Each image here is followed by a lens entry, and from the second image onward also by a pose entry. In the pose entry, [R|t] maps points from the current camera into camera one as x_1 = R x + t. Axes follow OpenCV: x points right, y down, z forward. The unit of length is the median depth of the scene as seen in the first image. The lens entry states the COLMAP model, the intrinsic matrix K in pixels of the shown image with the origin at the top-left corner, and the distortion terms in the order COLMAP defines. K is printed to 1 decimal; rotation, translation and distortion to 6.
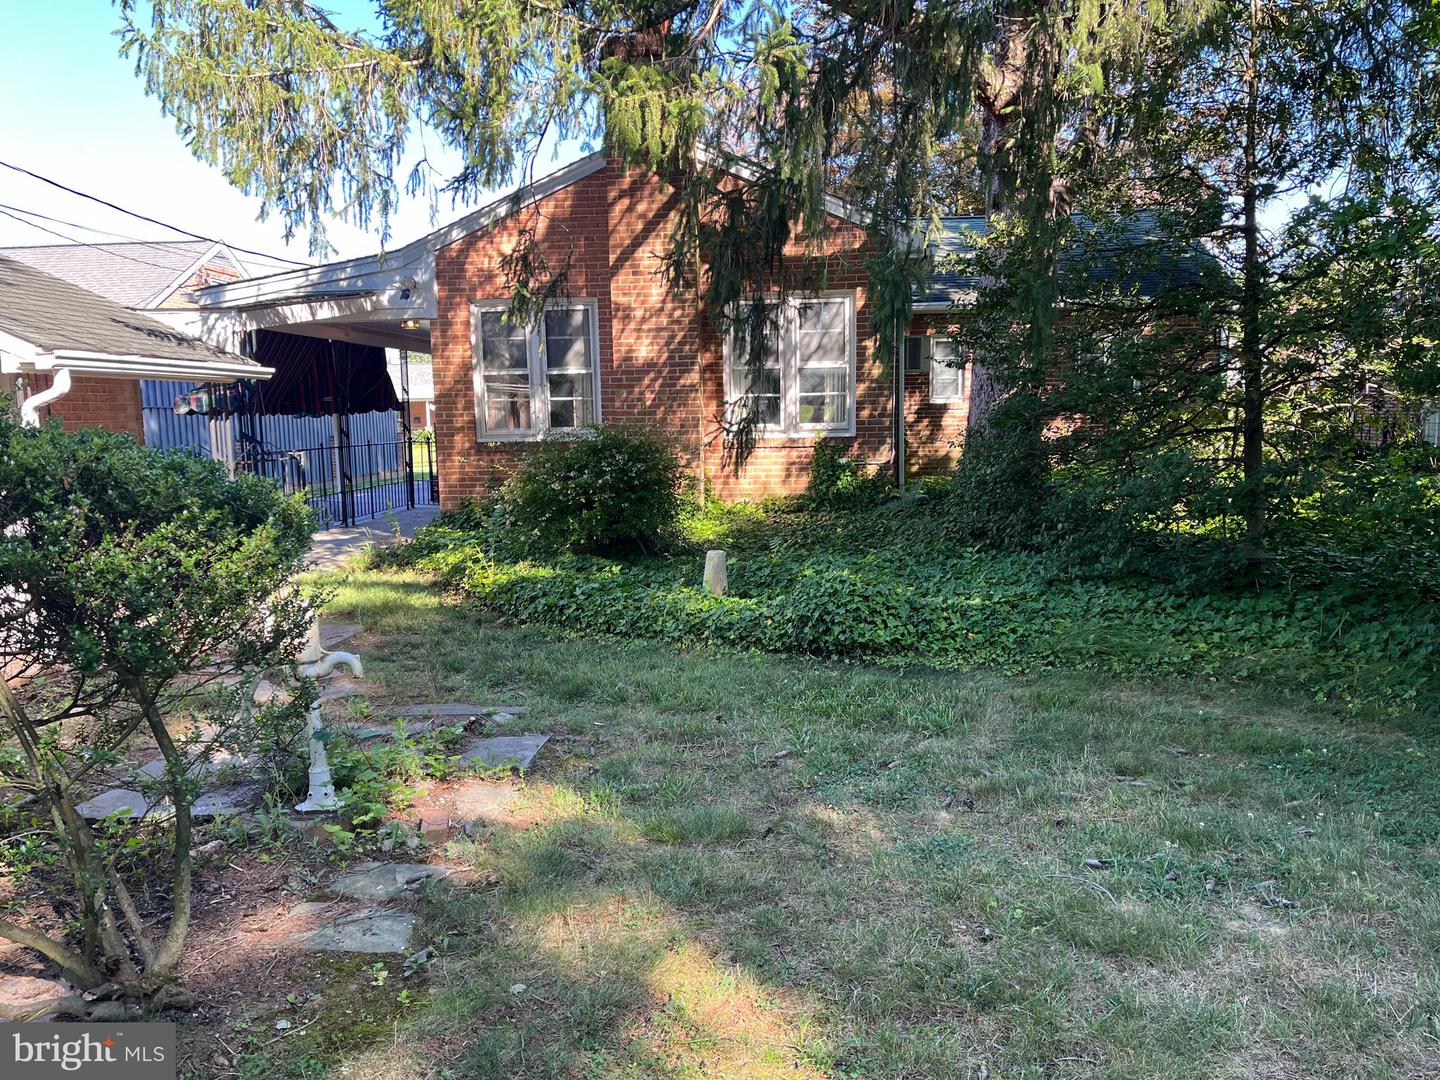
lens RADIAL K [[1086.3, 0, 721.3], [0, 1086.3, 549.0], [0, 0, 1]] dist [0.042944, -0.002832]
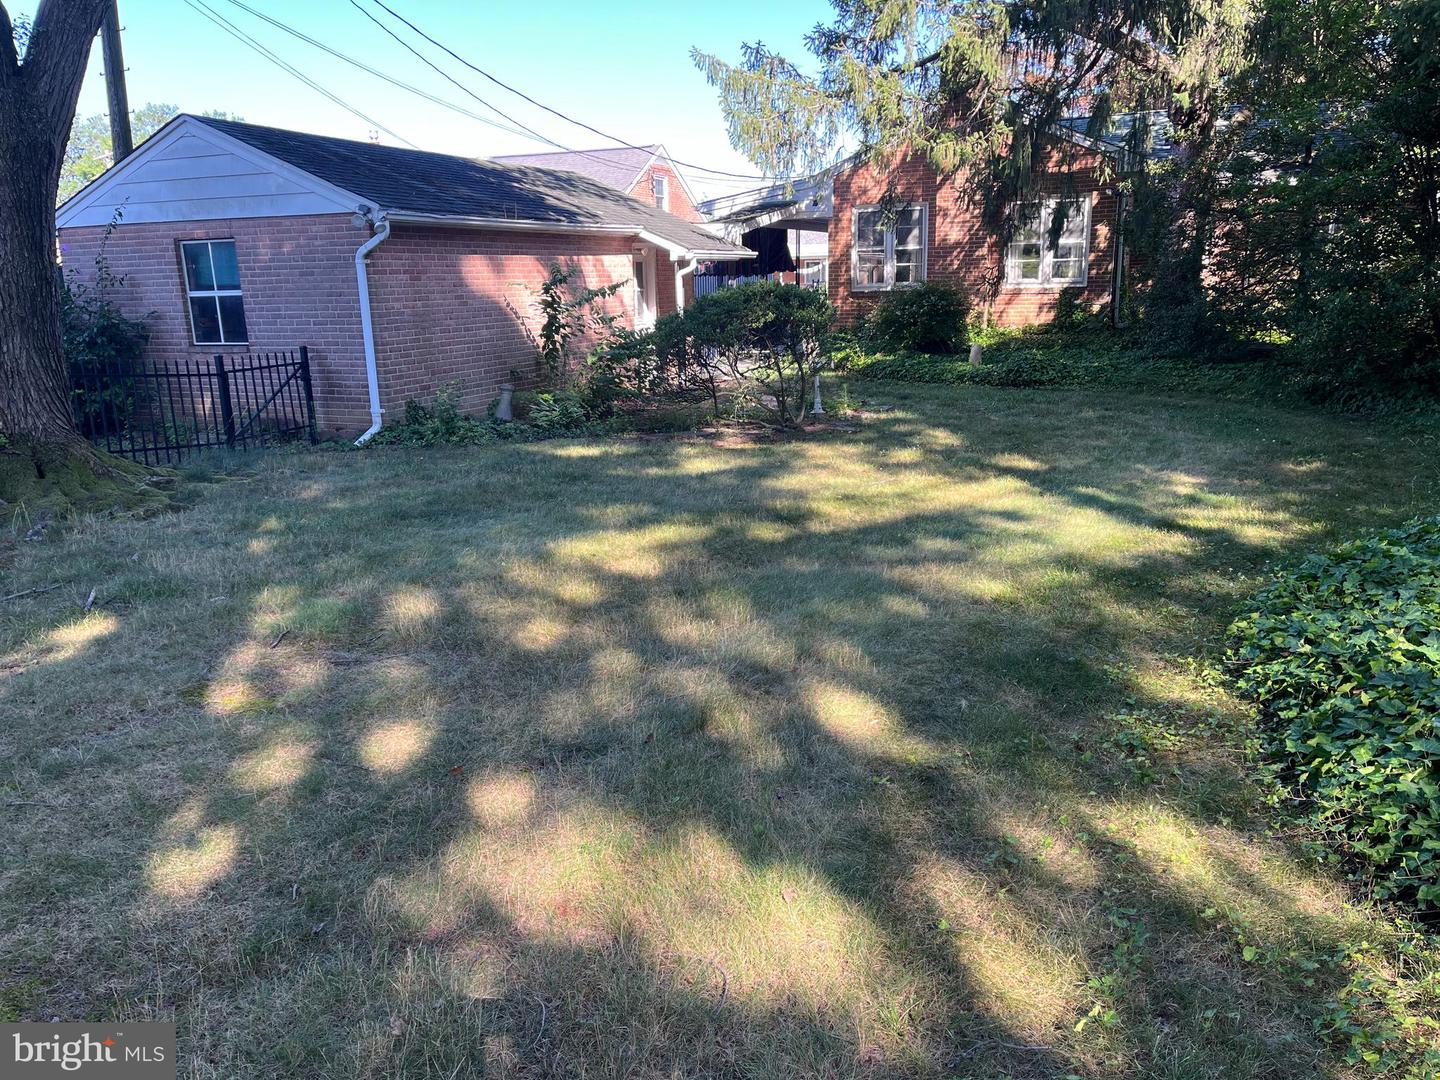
lens RADIAL K [[1086.3, 0, 712.4], [0, 1086.3, 537.9], [0, 0, 1]] dist [0.042944, -0.002832]
pose [[0.952838, 0.067554, -0.295864, 0.101063], [-0.031976, 0.991831, 0.123484, 0.083435], [0.301789, -0.108200, 0.947215, -0.744593]]
